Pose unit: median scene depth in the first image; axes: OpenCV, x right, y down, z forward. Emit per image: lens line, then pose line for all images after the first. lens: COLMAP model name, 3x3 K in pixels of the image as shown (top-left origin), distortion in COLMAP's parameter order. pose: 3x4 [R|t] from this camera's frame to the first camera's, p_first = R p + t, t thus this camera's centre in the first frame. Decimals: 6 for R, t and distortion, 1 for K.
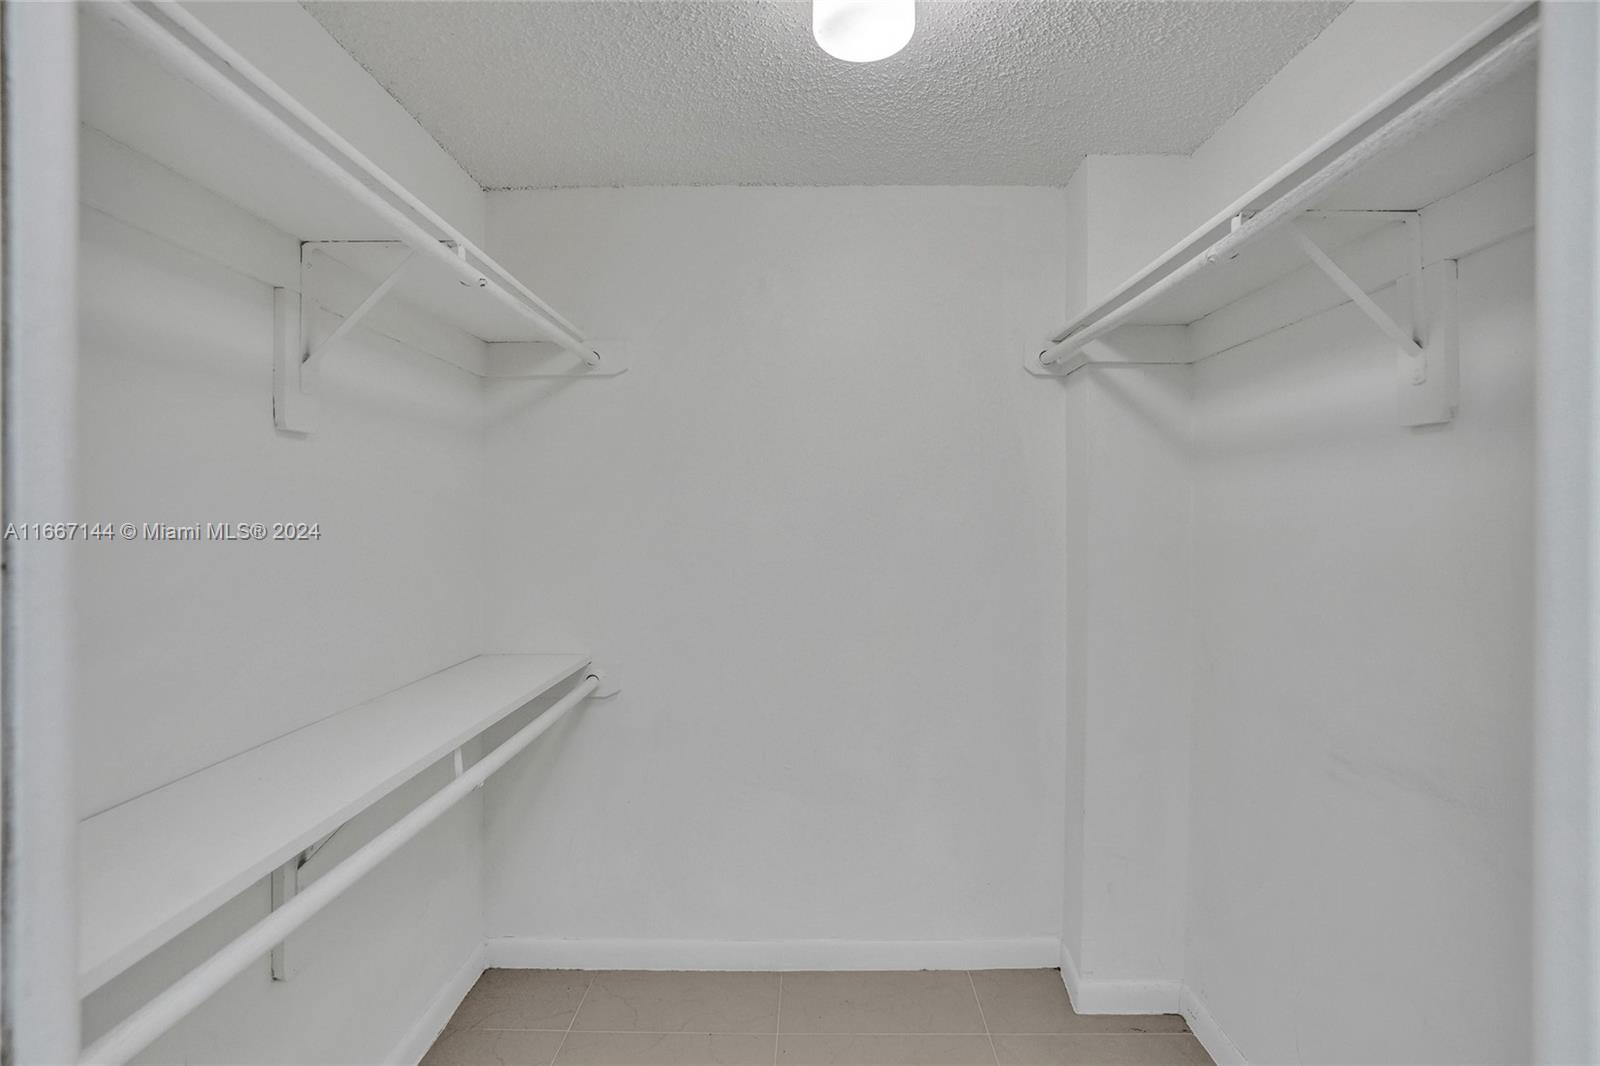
lens RADIAL K [[755.2, 0, 808.1], [0, 755.2, 518.9], [0, 0, 1]] dist [-0.066118, 0.028164]
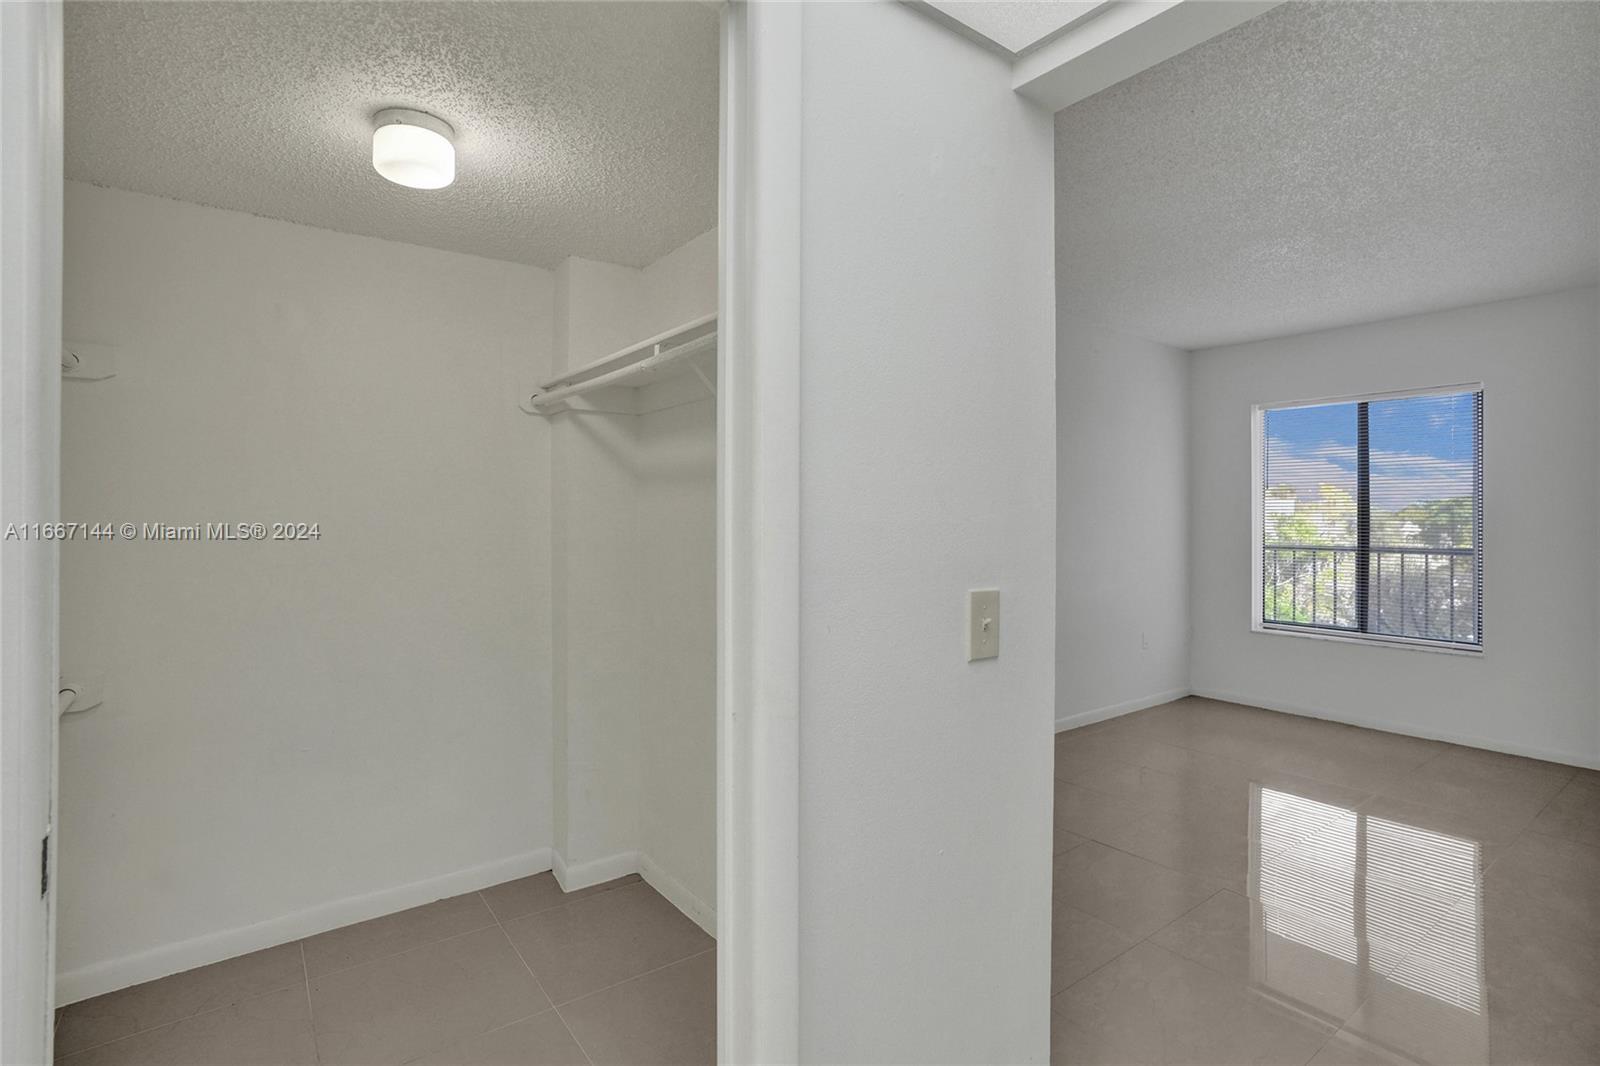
lens RADIAL K [[794.0, 0, 803.5], [0, 794.0, 517.1], [0, 0, 1]] dist [-0.027306, 0.000173]
pose [[0.796816, 0.000211, 0.604221, -0.155781], [0.002157, 0.999993, -0.003194, -0.007974], [-0.604218, 0.003848, 0.796810, -0.410372]]
